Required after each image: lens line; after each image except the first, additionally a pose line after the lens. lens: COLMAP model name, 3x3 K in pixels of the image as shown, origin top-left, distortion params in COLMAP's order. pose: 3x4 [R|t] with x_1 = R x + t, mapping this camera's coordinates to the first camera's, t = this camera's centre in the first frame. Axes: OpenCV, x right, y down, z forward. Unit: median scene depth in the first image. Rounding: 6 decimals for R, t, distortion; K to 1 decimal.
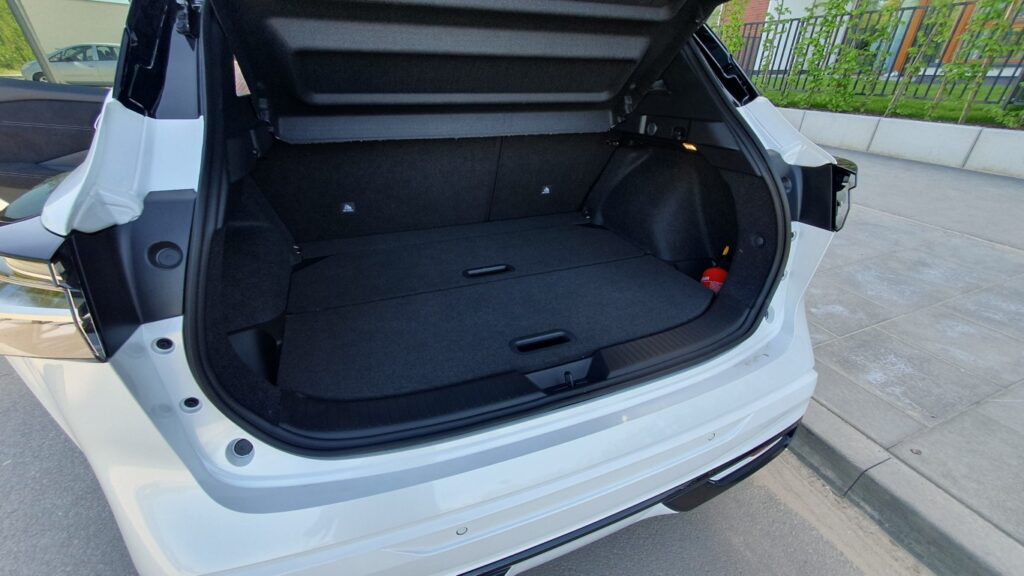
lens RADIAL K [[402.1, 0, 512.0], [0, 402.1, 288.0], [0, 0, 1]] dist [-0.000655, 0.004487]
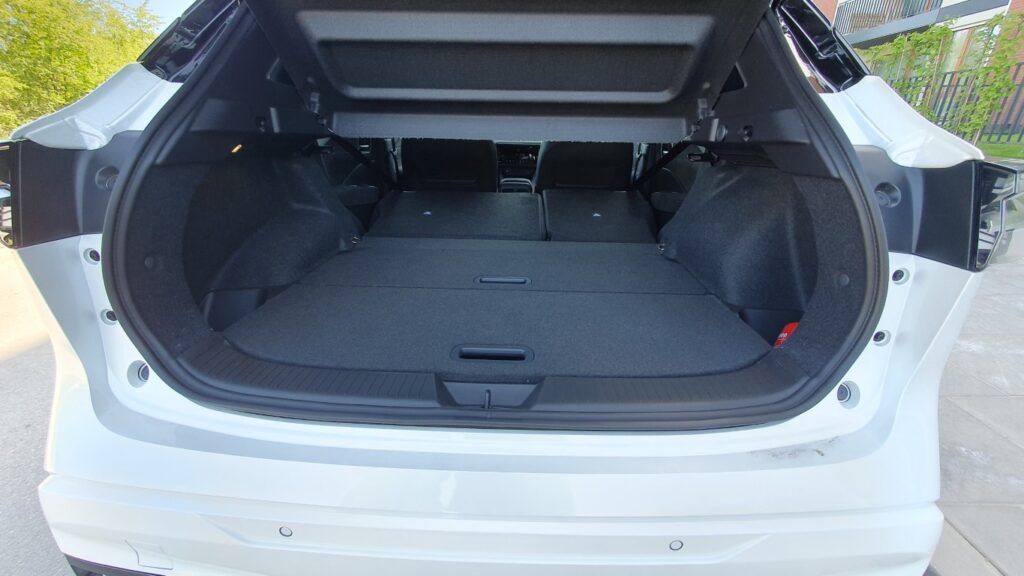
lens RADIAL K [[402.1, 0, 512.0], [0, 402.1, 288.0], [0, 0, 1]] dist [-0.000655, 0.004487]
pose [[0.920970, 0.145786, -0.361332, 0.379752], [-0.187436, 0.978778, -0.082836, 0.058623], [0.341587, 0.144017, 0.928750, 0.210906]]
